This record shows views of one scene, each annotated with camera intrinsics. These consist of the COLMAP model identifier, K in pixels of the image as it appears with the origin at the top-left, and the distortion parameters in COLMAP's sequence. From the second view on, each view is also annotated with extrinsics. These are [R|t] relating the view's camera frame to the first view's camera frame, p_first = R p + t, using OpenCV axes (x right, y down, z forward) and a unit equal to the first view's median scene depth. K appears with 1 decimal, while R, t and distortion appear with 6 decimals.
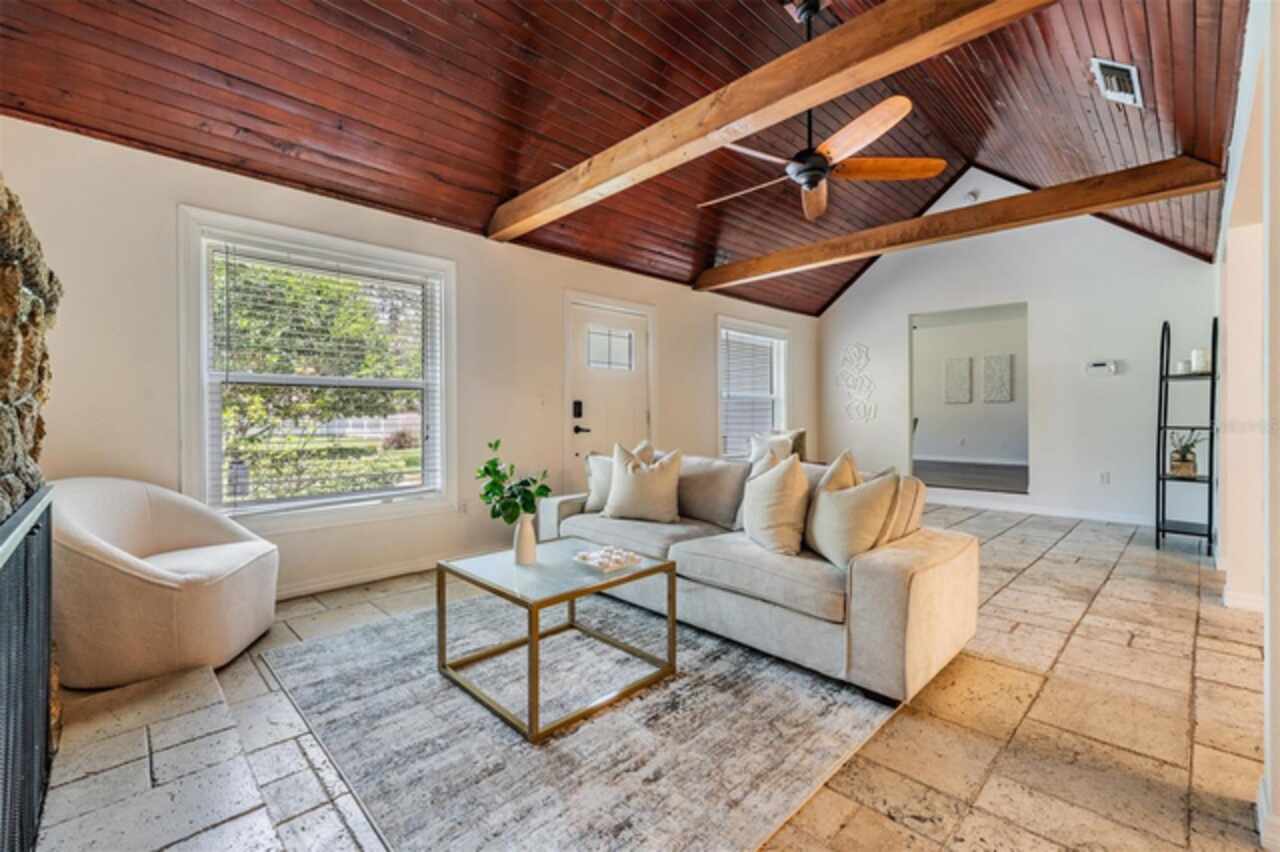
lens RADIAL K [[550.5, 0, 635.2], [0, 550.5, 423.9], [0, 0, 1]] dist [-0.000418, 0.000121]
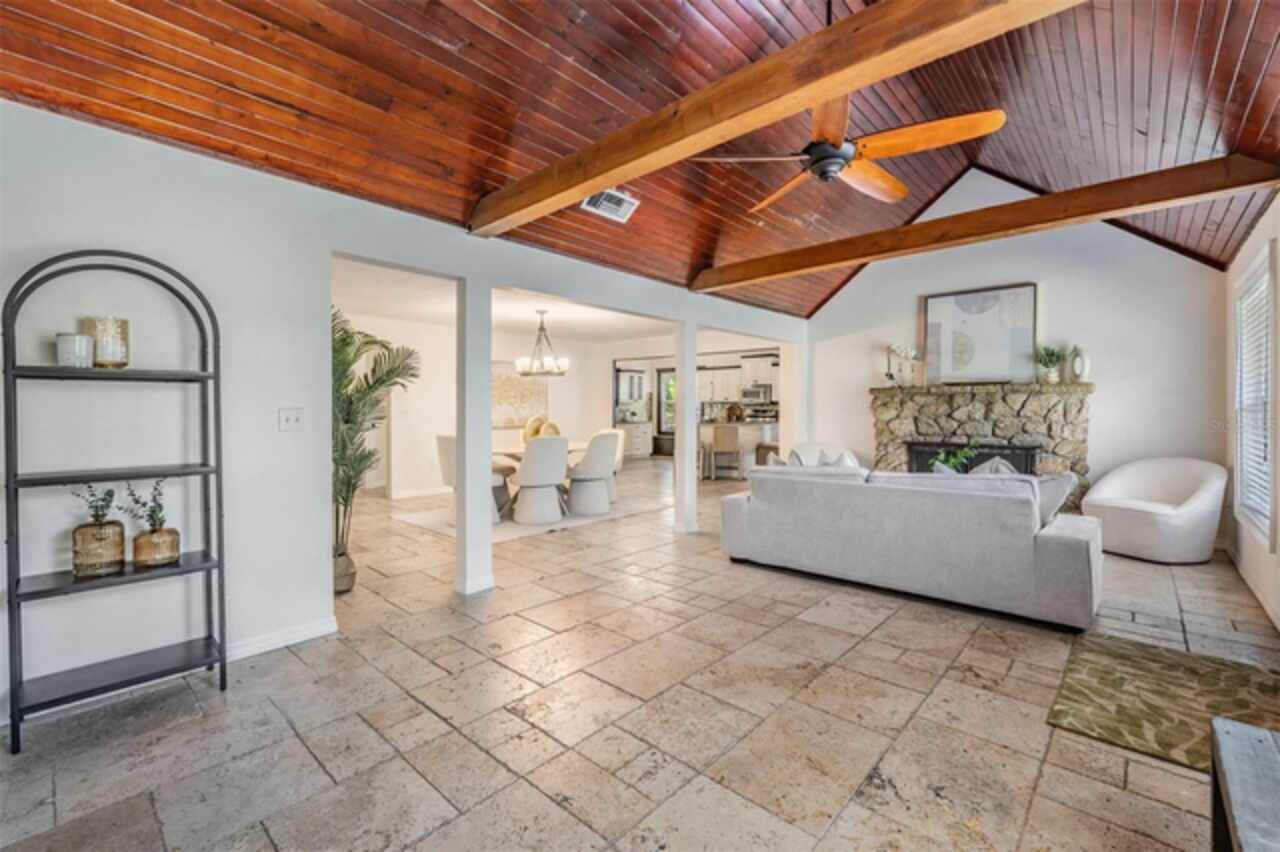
lens RADIAL K [[550.5, 0, 635.2], [0, 550.5, 423.9], [0, 0, 1]] dist [-0.000418, 0.000121]
pose [[-0.997922, 0.005860, -0.064171, 0.521356], [0.004181, 0.999646, 0.026264, -0.046822], [0.064302, 0.025941, -0.997593, 1.437264]]
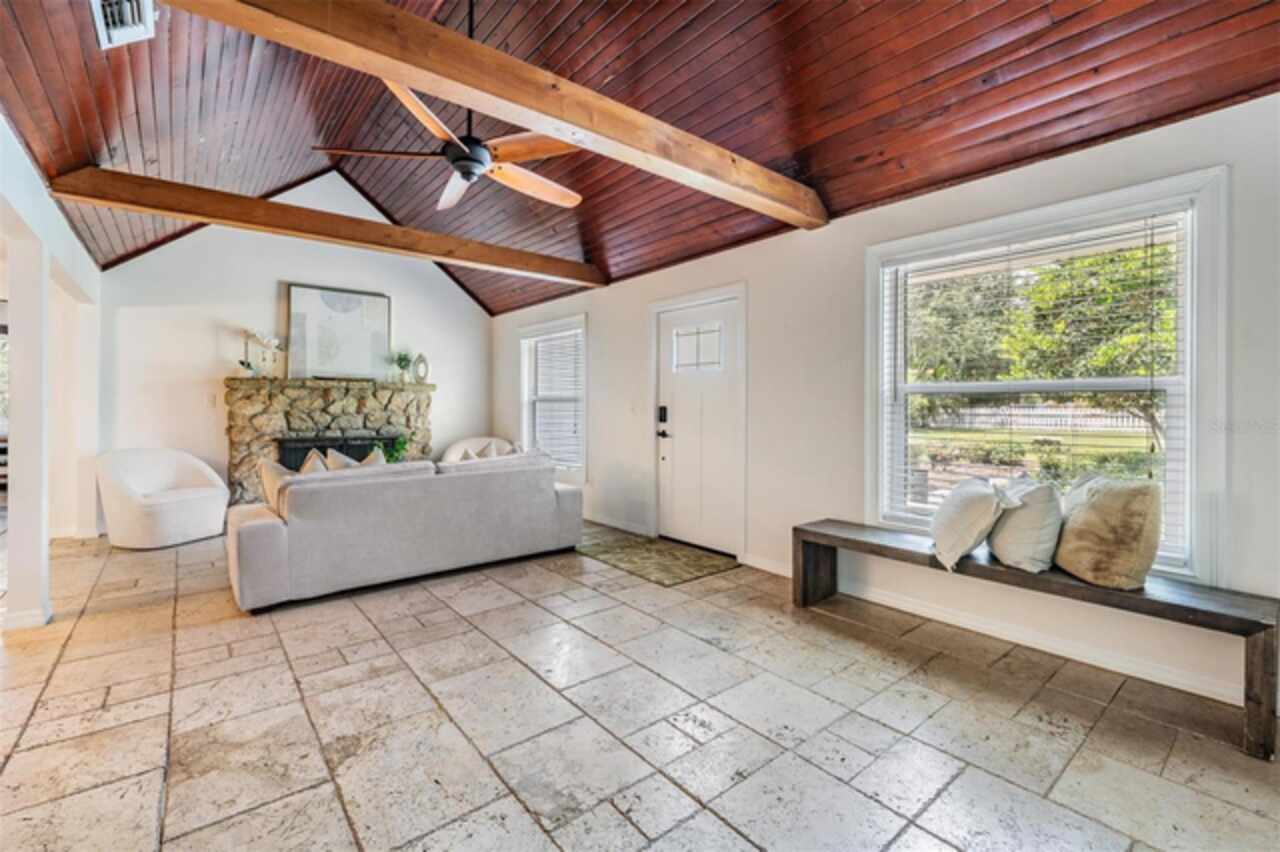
lens RADIAL K [[550.8, 0, 639.3], [0, 550.8, 406.8], [0, 0, 1]] dist [0.008631, 0.000300]
pose [[-0.077141, 0.003034, -0.997016, 0.931854], [-0.004761, 0.999983, 0.003411, -0.044297], [0.997009, 0.005010, -0.077125, 1.037061]]
